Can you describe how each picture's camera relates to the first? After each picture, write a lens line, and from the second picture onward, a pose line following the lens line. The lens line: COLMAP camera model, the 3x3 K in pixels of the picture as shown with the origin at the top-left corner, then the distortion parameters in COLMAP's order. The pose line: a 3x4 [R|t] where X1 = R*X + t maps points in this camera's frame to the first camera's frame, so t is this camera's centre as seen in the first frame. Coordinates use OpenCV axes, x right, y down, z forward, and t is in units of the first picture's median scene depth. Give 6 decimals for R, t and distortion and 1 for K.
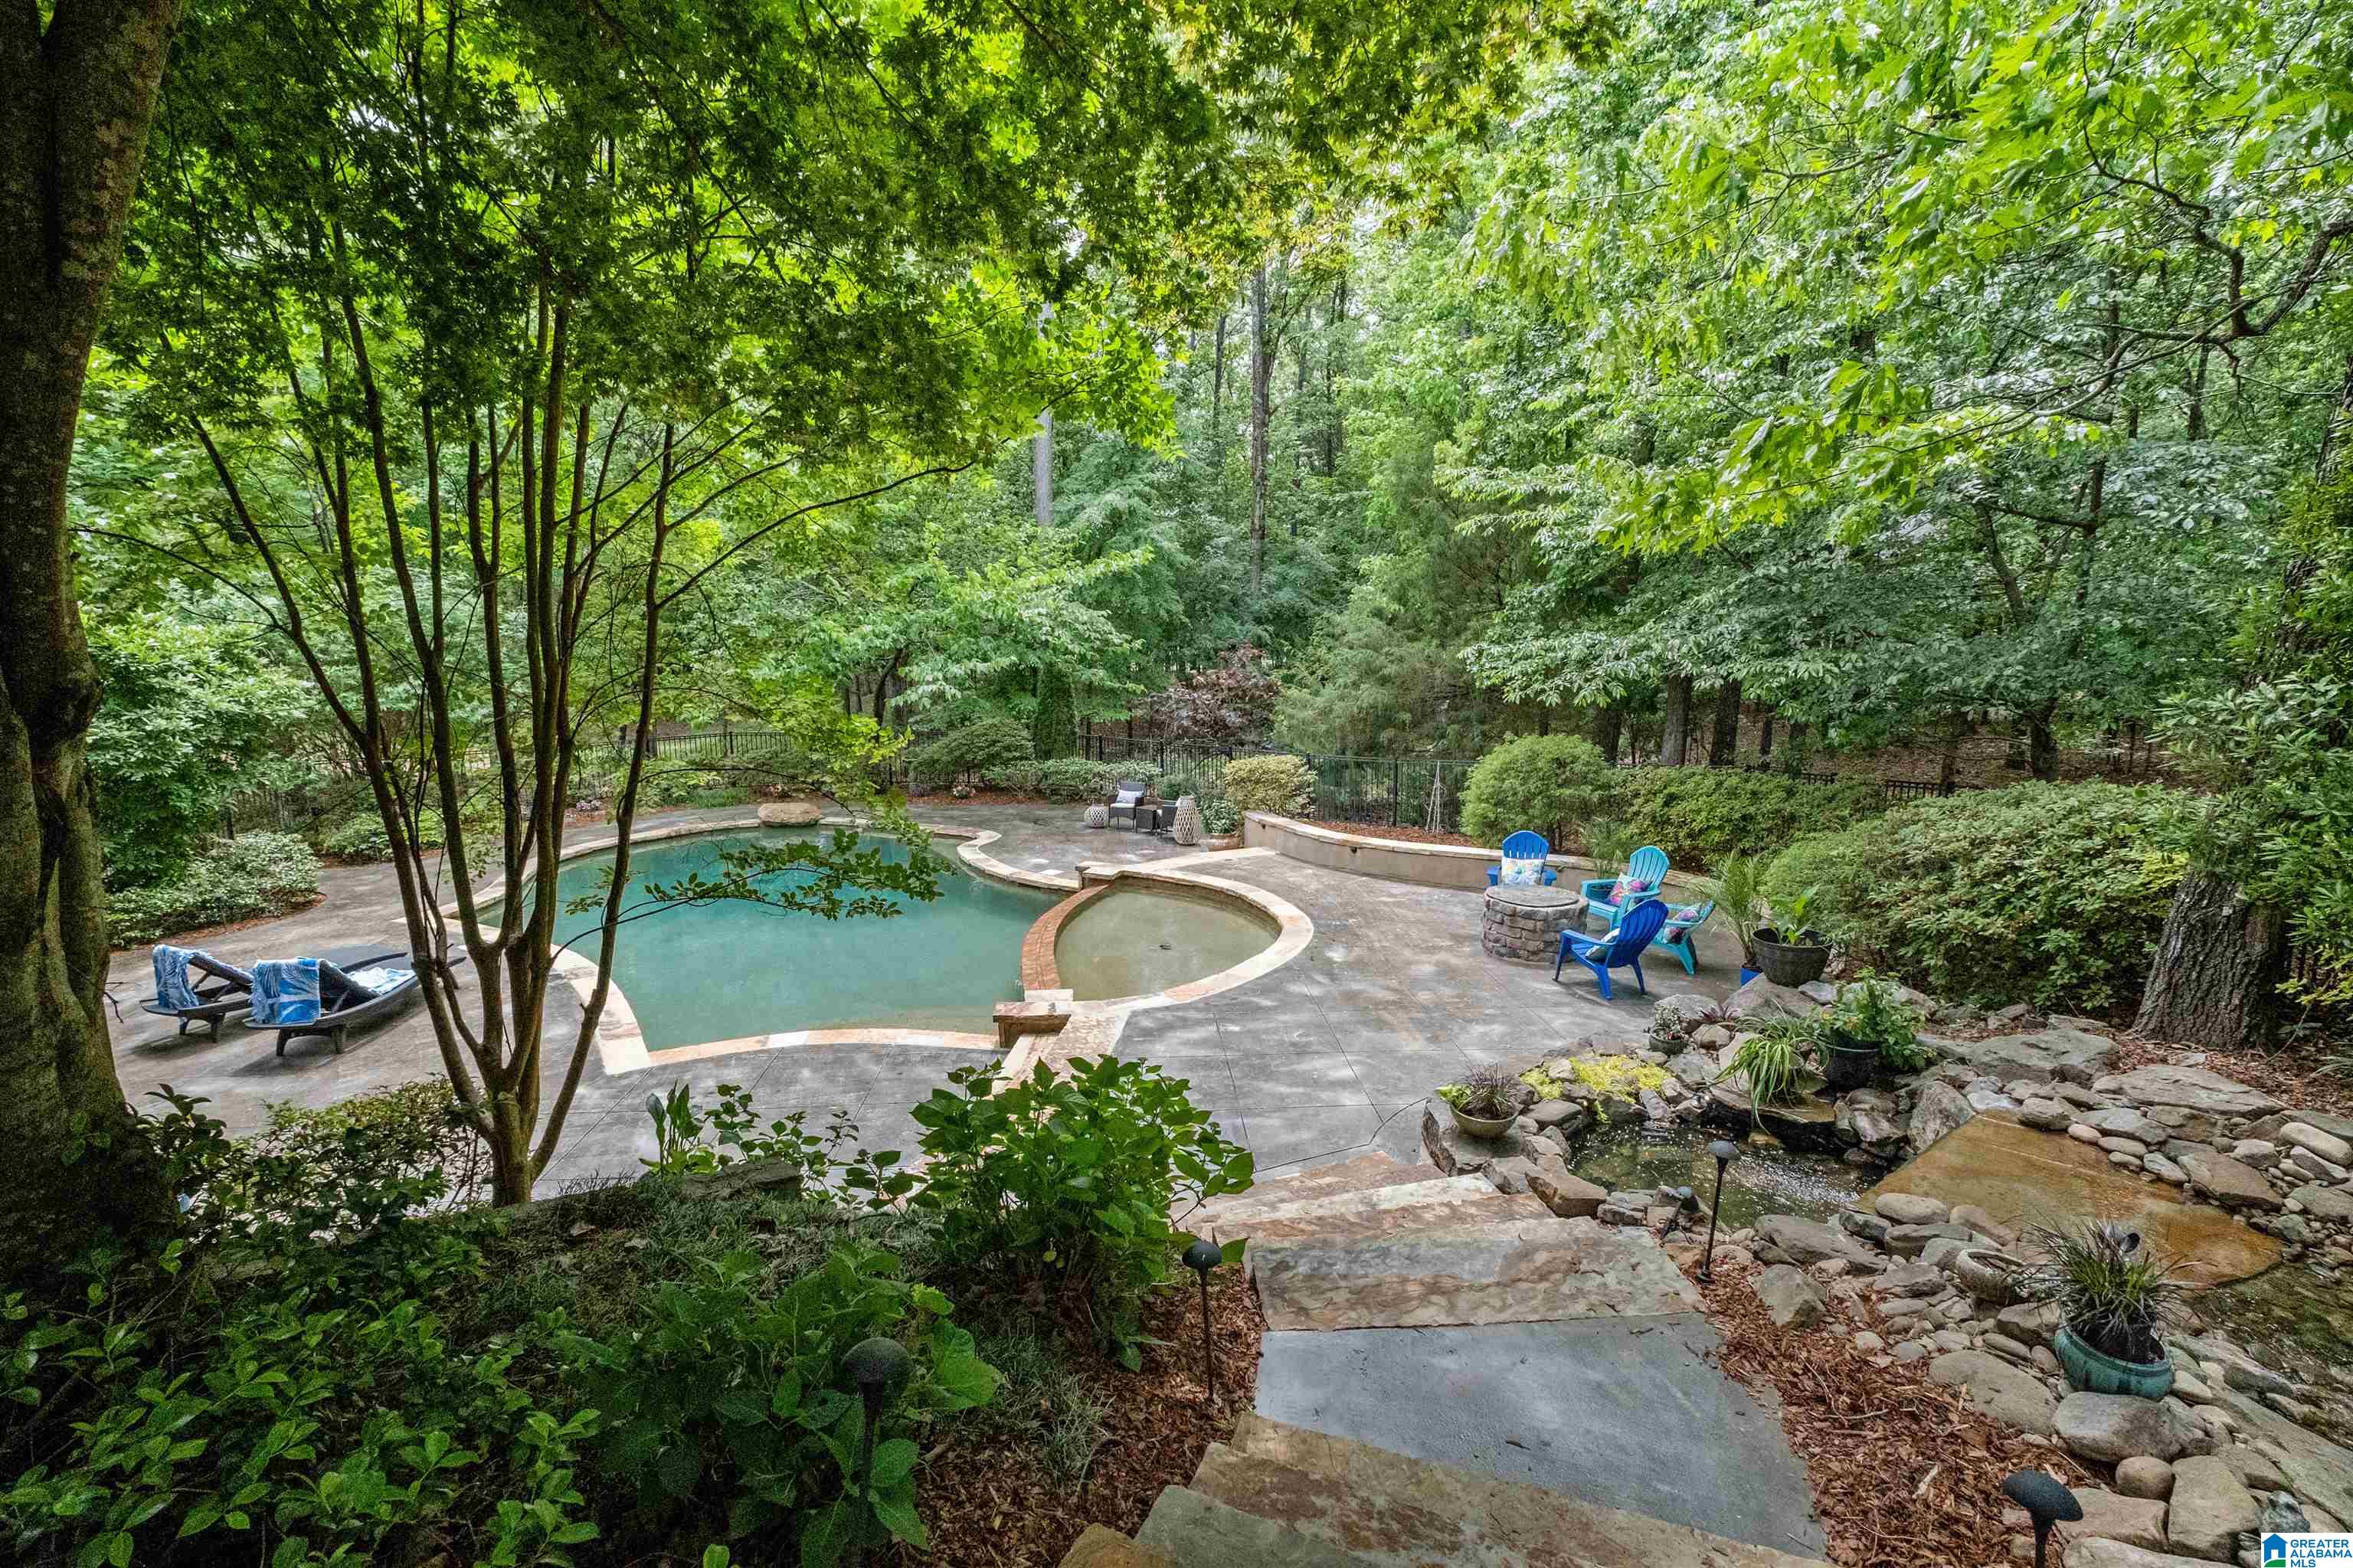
lens RADIAL K [[1012.6, 0, 1171.8], [0, 1012.6, 799.0], [0, 0, 1]] dist [-0.002021, -0.000905]
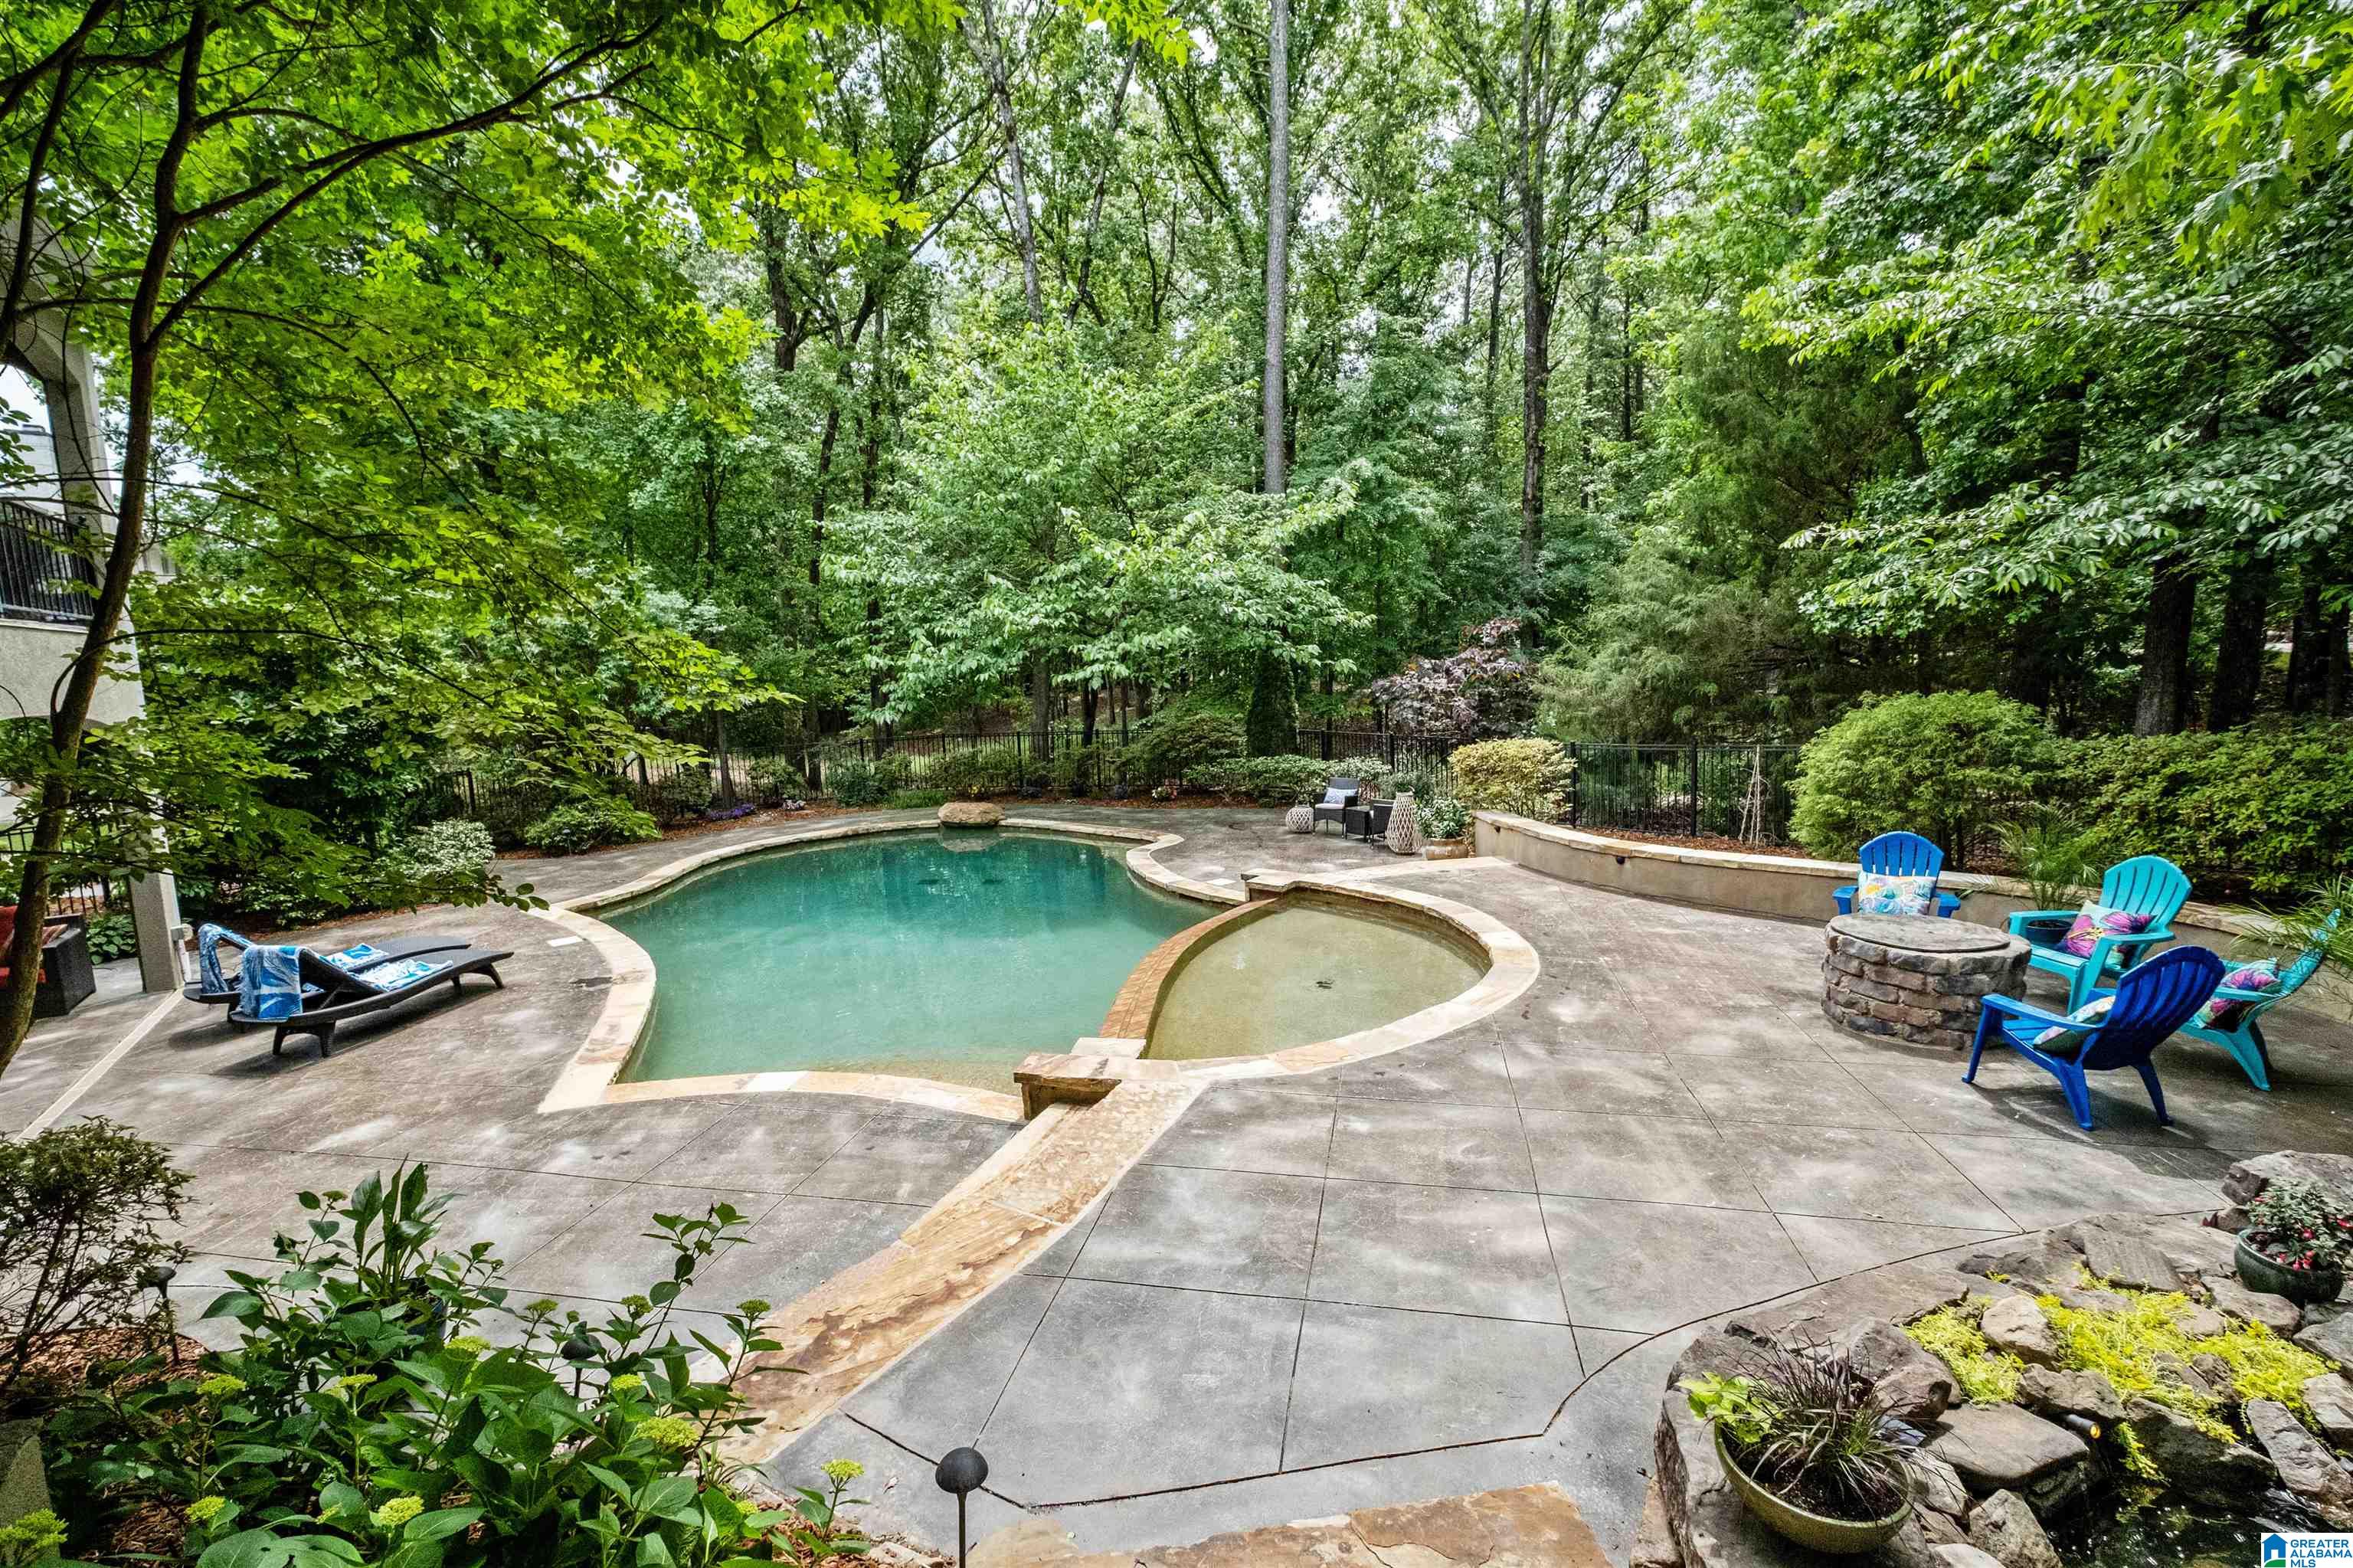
lens RADIAL K [[1012.6, 0, 1171.8], [0, 1012.6, 799.0], [0, 0, 1]] dist [-0.002021, -0.000905]
pose [[0.960873, 0.004144, -0.276958, 0.082936], [-0.010432, 0.999720, -0.021233, 0.029018], [0.276793, 0.023291, 0.960647, 0.256368]]
